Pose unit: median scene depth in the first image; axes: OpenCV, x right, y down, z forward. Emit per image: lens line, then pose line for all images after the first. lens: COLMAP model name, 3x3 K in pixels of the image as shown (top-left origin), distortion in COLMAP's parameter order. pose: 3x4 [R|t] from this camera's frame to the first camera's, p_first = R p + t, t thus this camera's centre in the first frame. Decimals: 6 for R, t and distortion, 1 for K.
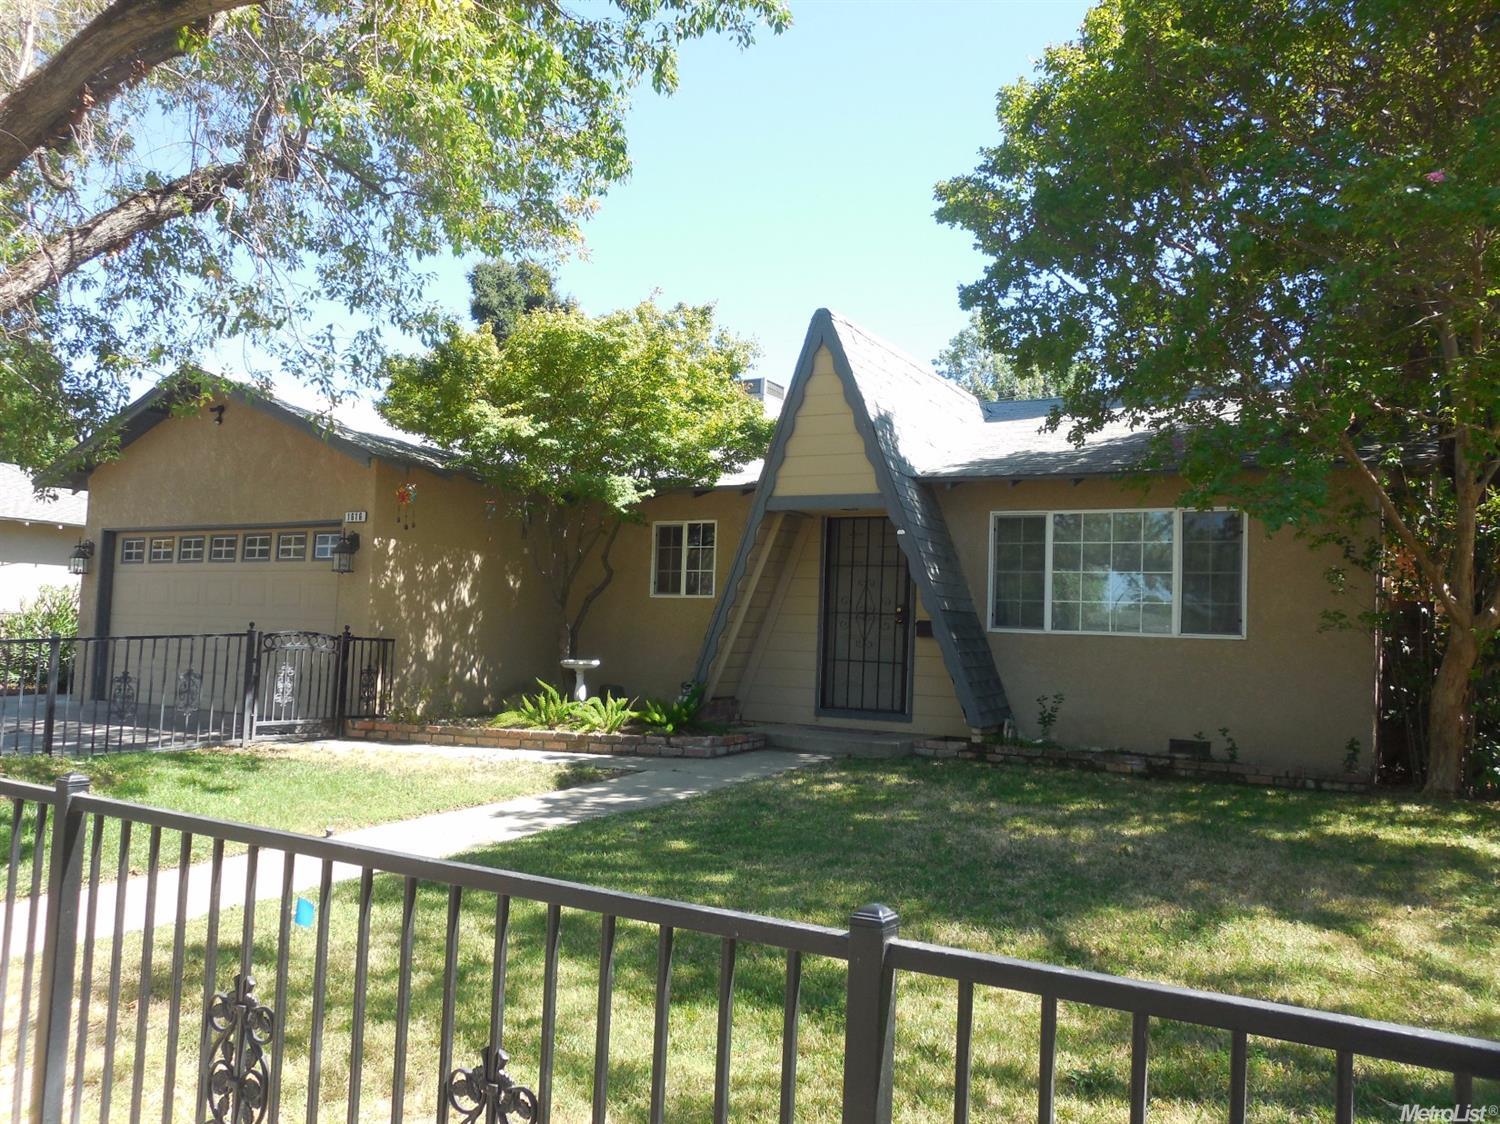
lens RADIAL K [[1168.6, 0, 741.4], [0, 1168.6, 555.9], [0, 0, 1]] dist [-0.035275, 0.044259]
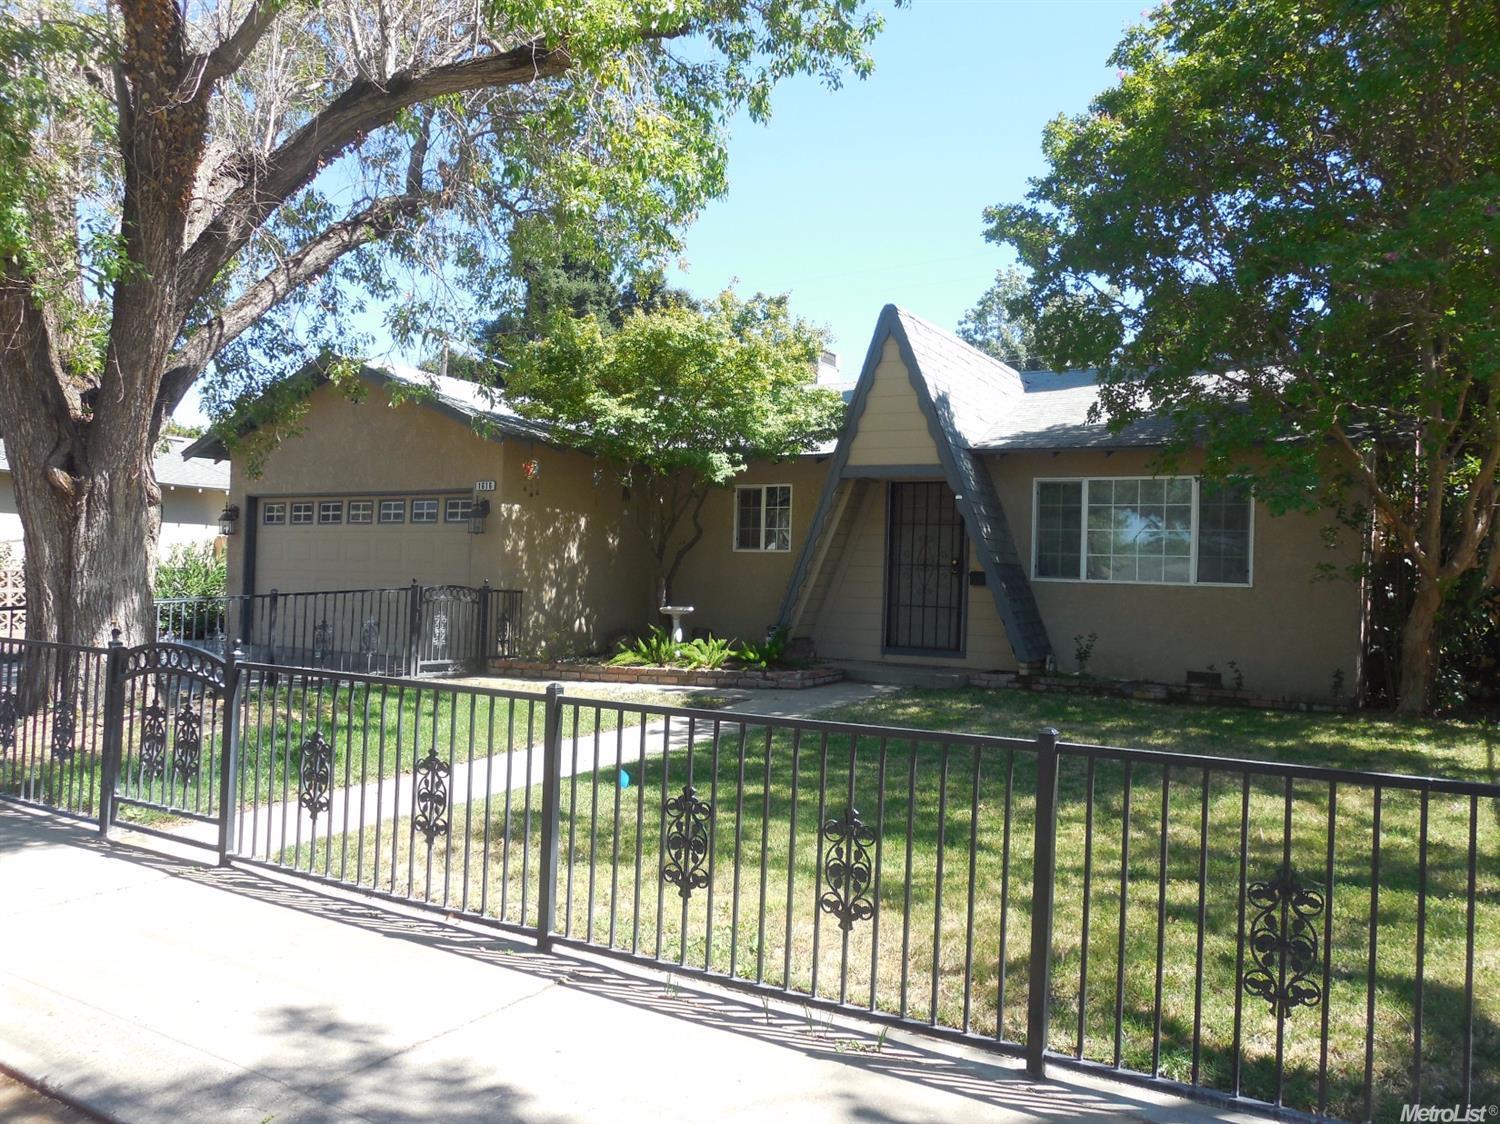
lens RADIAL K [[1173.5, 0, 750.0], [0, 1173.5, 562.0], [0, 0, 1]] dist [0.000579, -0.006611]
pose [[0.999957, -0.007503, -0.005492, -0.067255], [0.007803, 0.998354, 0.056812, -0.024251], [0.005056, -0.056852, 0.998370, -0.183878]]
